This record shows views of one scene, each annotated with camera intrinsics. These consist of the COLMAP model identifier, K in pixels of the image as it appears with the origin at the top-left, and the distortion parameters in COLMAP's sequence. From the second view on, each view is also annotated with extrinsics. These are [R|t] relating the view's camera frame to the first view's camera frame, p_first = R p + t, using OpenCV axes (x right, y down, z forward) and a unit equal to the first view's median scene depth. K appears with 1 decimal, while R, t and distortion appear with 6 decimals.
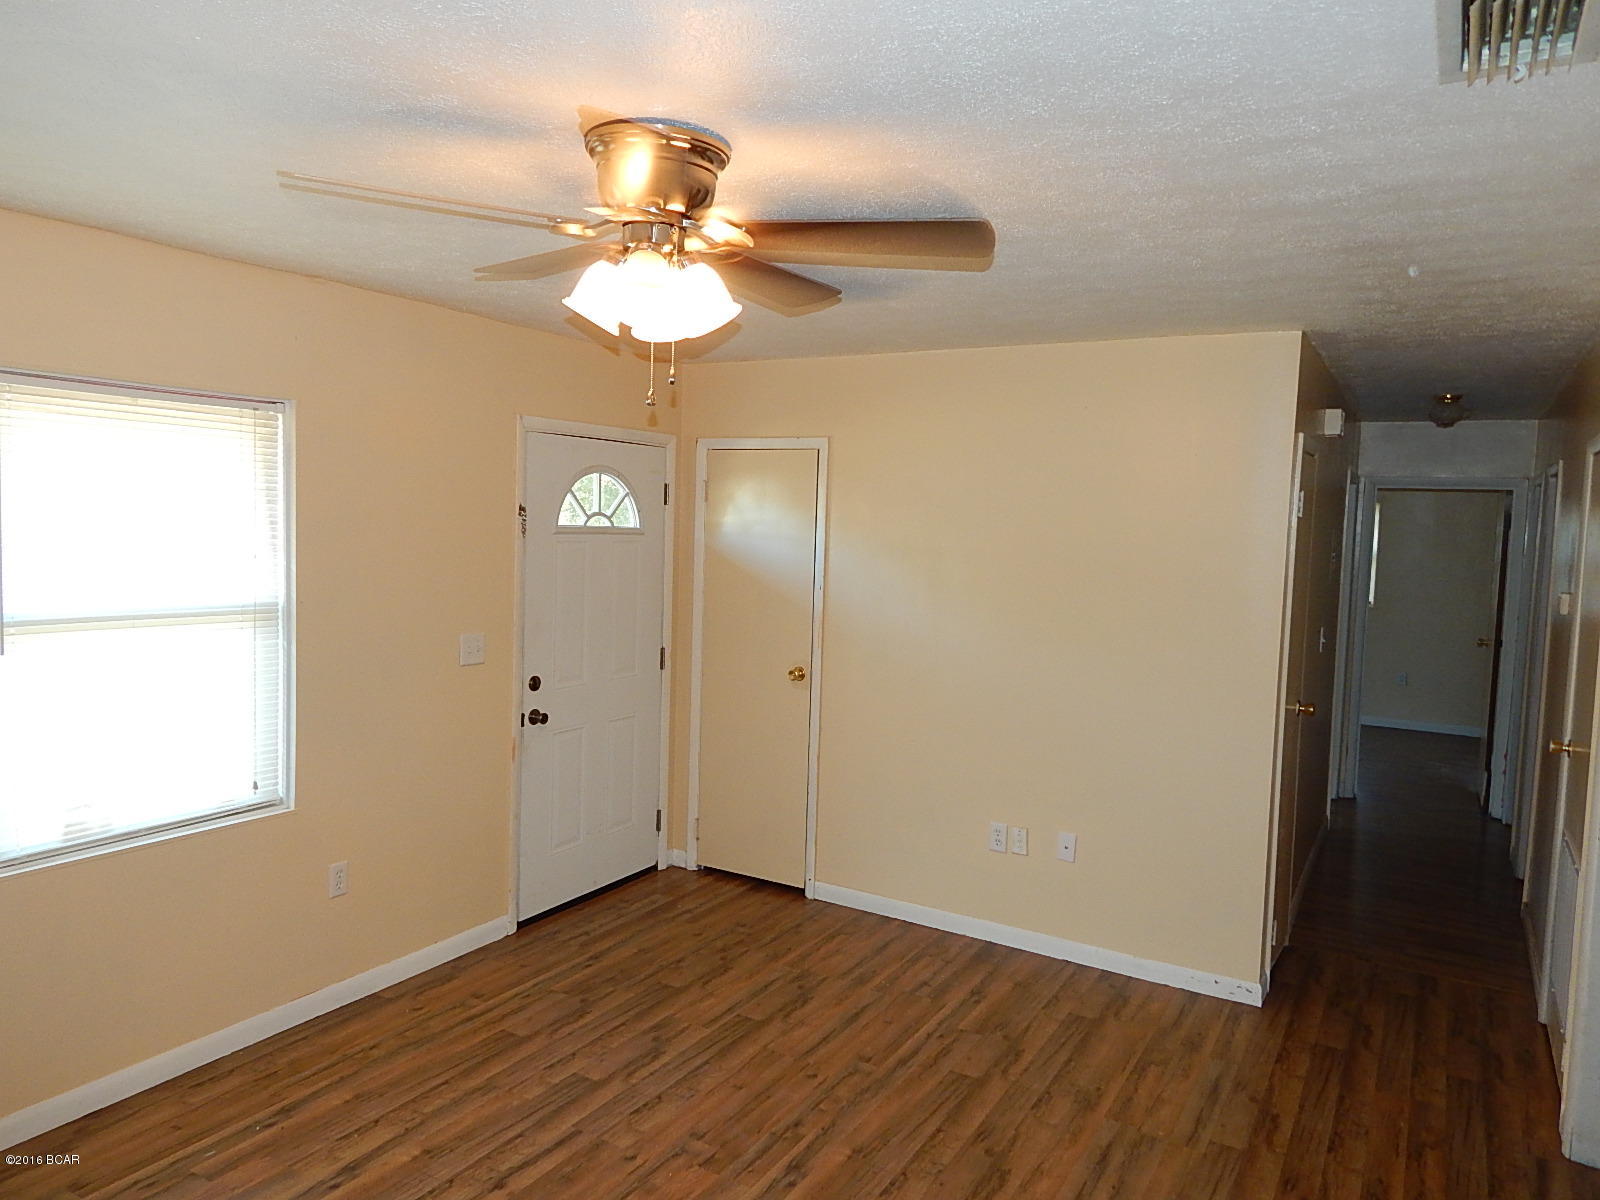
lens RADIAL K [[1060.4, 0, 800.0], [0, 1060.4, 600.0], [0, 0, 1]] dist [0.004302, 0.000574]
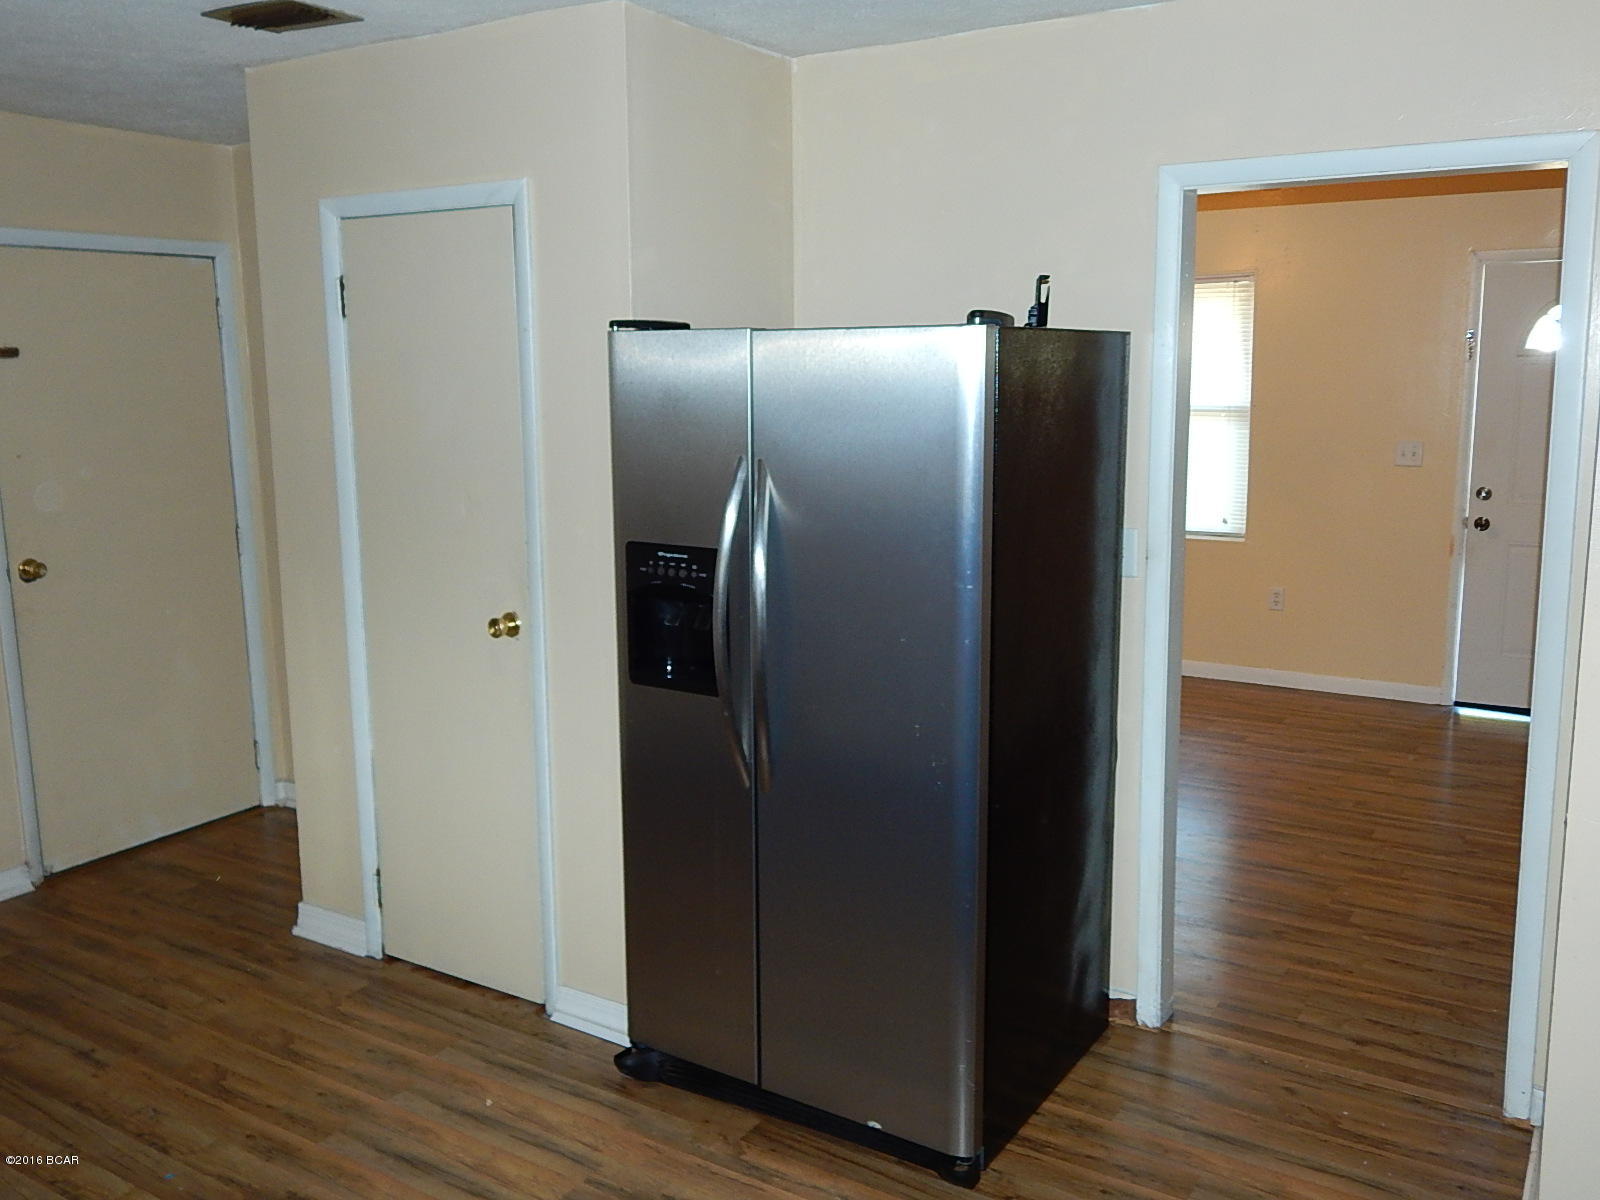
lens RADIAL K [[1297.5, 0, 800.0], [0, 1297.5, 600.0], [0, 0, 1]] dist [-0.032986, 0.000390]
pose [[-0.036661, 0.141679, -0.989234, 1.360533], [-0.063468, 0.987570, 0.143793, 0.049774], [0.997310, 0.068056, -0.027213, 0.396605]]
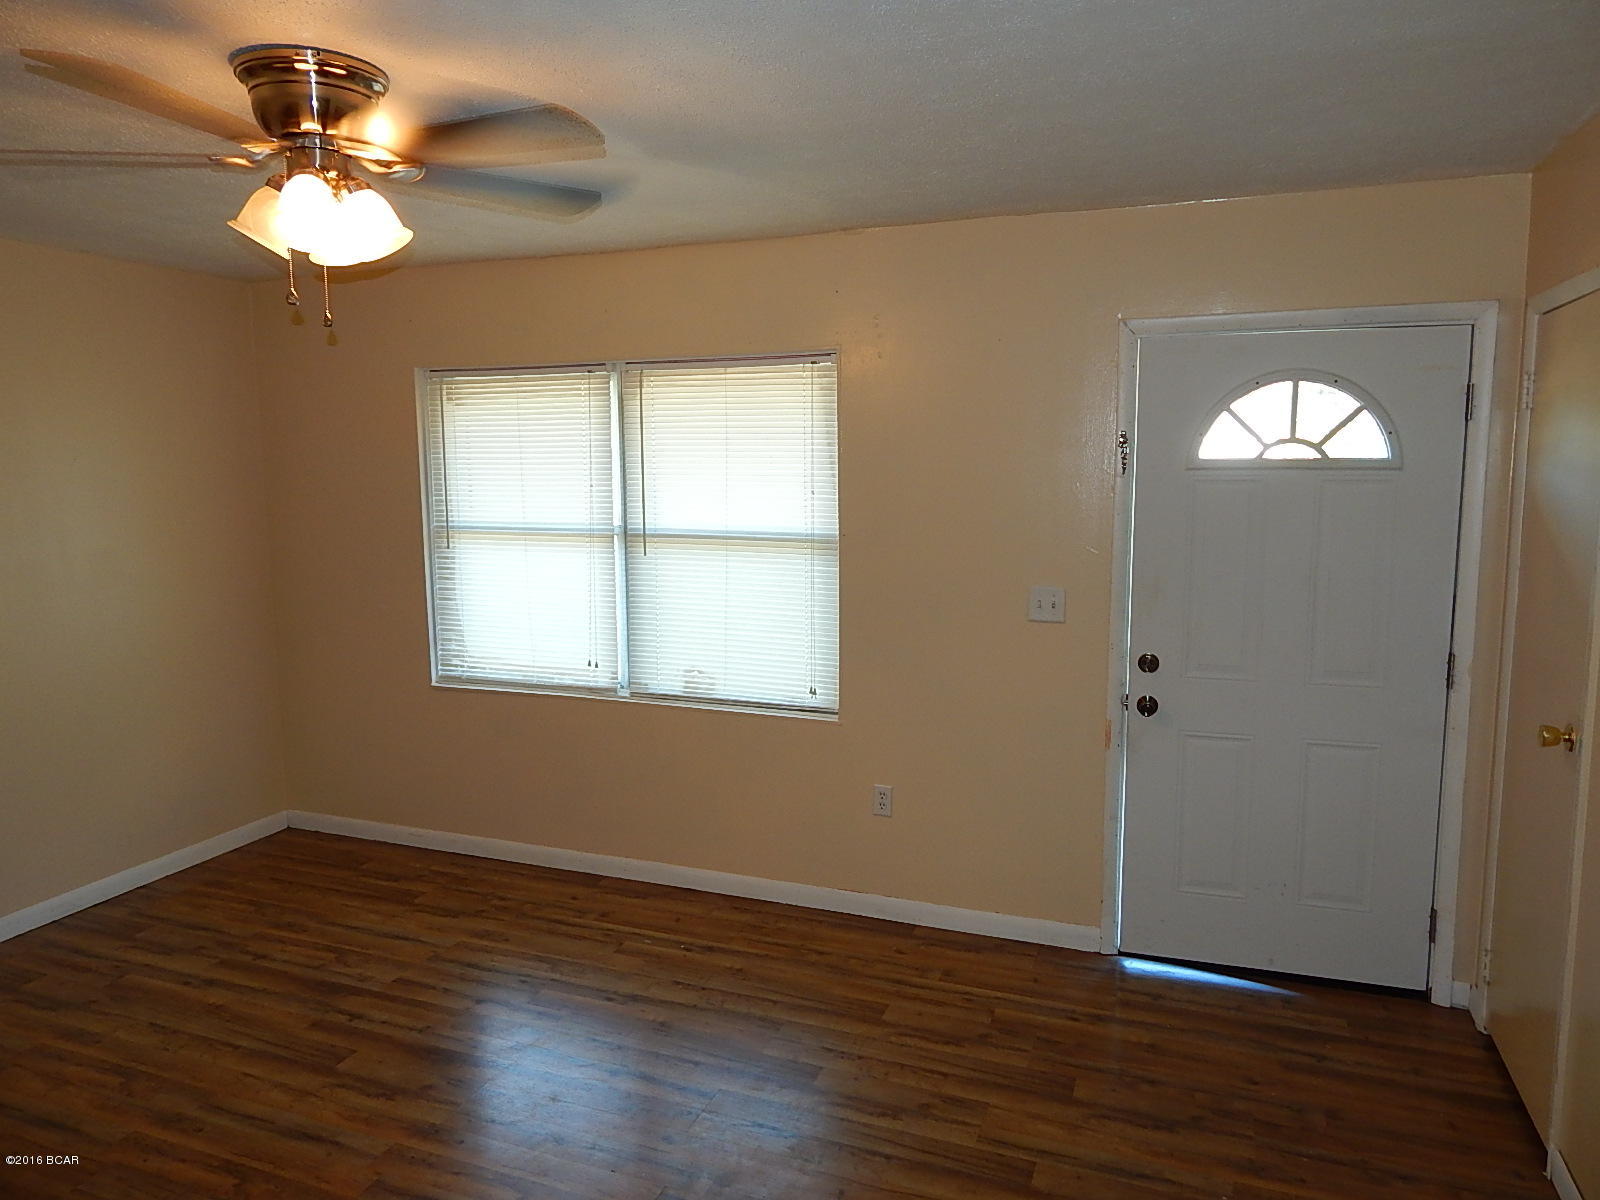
lens RADIAL K [[1037.4, 0, 821.7], [0, 1037.4, 605.0], [0, 0, 1]] dist [-0.000462, 0.000198]
pose [[0.181297, 0.099007, -0.978432, 0.551972], [-0.064319, 0.993983, 0.088662, -0.018761], [0.981323, 0.046858, 0.186574, 0.743458]]
